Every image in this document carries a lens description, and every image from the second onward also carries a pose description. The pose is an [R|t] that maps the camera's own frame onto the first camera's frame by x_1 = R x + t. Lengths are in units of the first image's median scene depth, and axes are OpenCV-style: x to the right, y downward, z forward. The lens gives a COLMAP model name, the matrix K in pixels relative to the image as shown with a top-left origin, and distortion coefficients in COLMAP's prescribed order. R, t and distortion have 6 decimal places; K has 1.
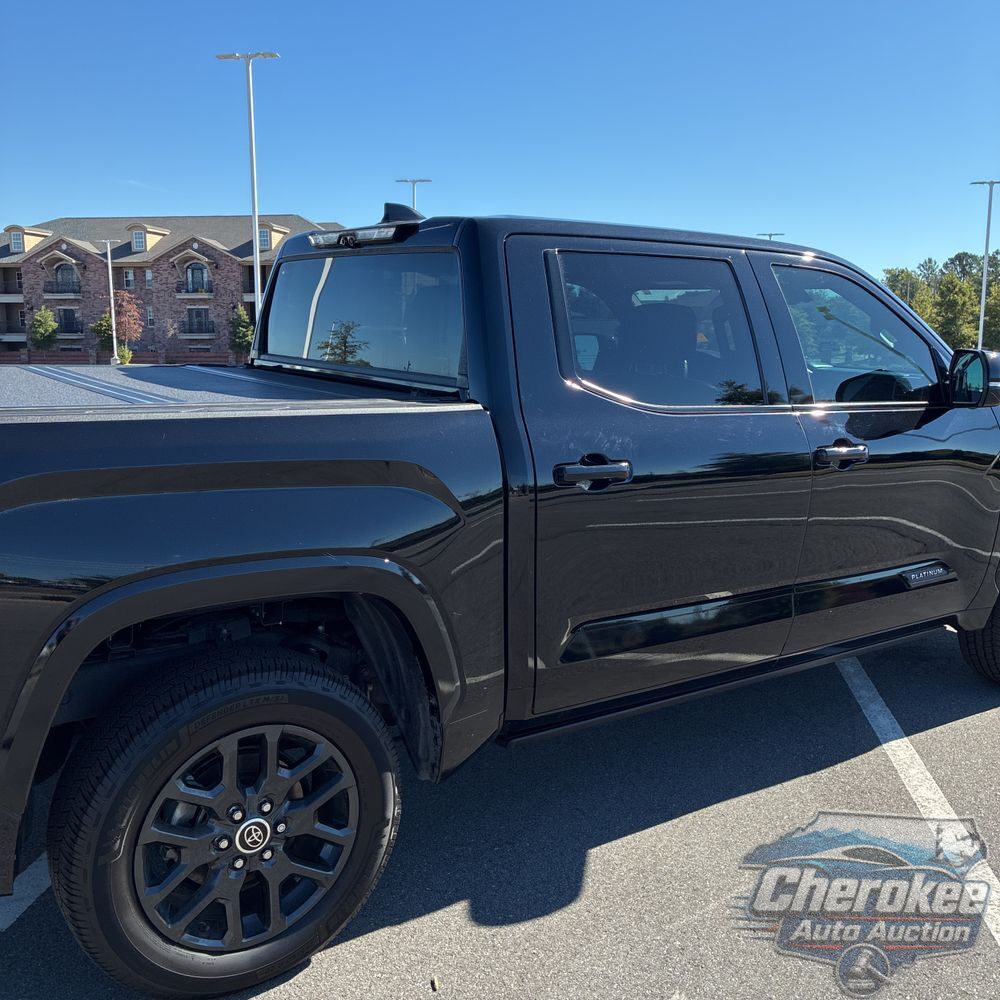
lens RADIAL K [[1003.6, 0, 500.0], [0, 1003.6, 500.0], [0, 0, 1]] dist [0.023189, -0.007943]
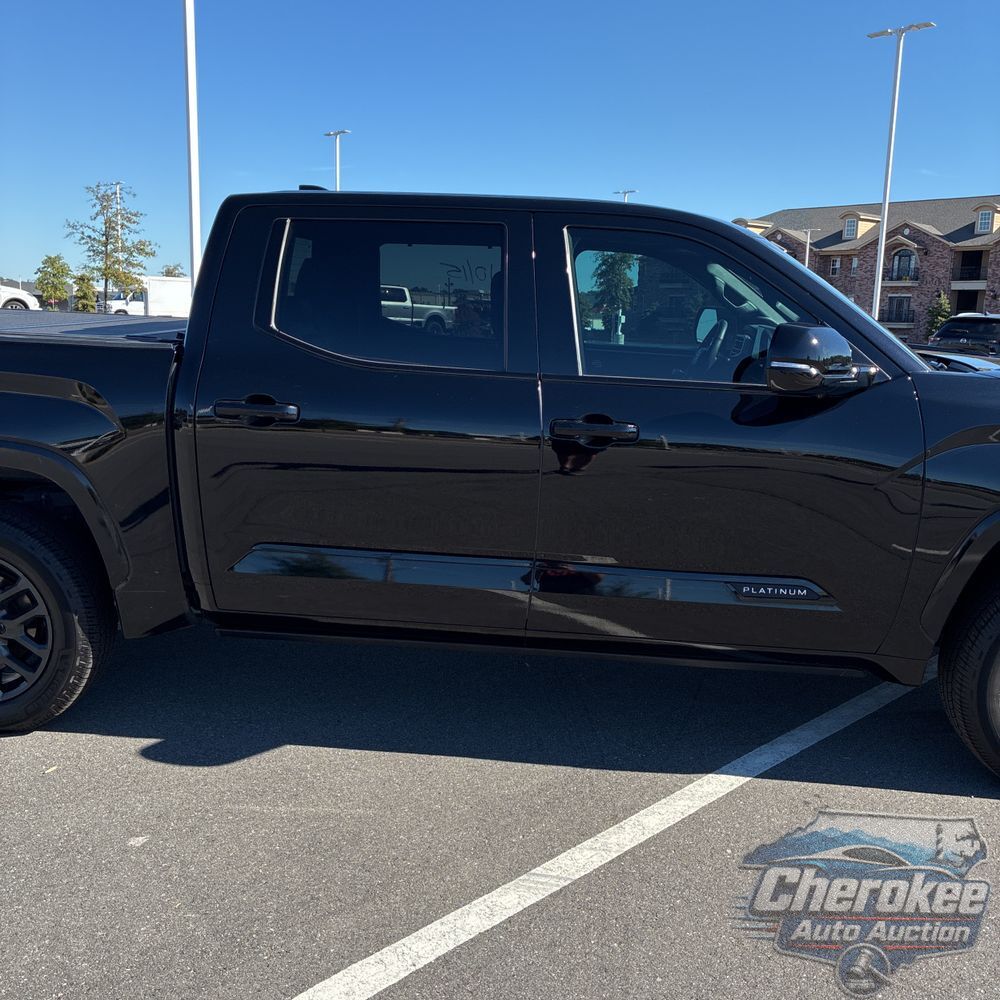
lens RADIAL K [[1003.6, 0, 500.0], [0, 1003.6, 500.0], [0, 0, 1]] dist [0.023189, -0.007943]
pose [[0.772391, 0.137030, -0.620189, 0.837809], [-0.130406, 0.989861, 0.056300, -0.021744], [0.621616, 0.037391, 0.782429, 0.215257]]
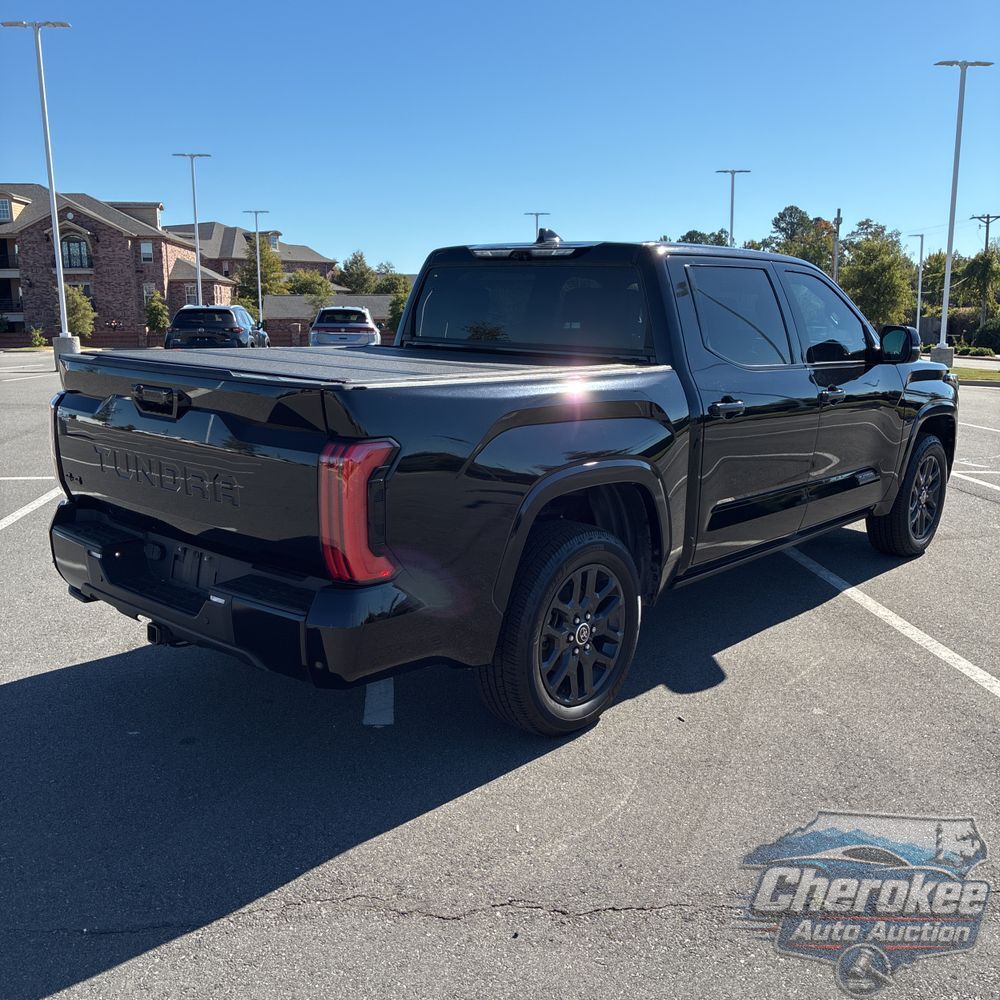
lens RADIAL K [[1008.4, 0, 503.9], [0, 1008.4, 495.8], [0, 0, 1]] dist [0.009802, 0.015404]
pose [[0.970711, -0.053168, 0.234294, -0.503788], [0.048693, 0.998505, 0.024846, 0.043702], [-0.235264, -0.012710, 0.971848, -0.374445]]
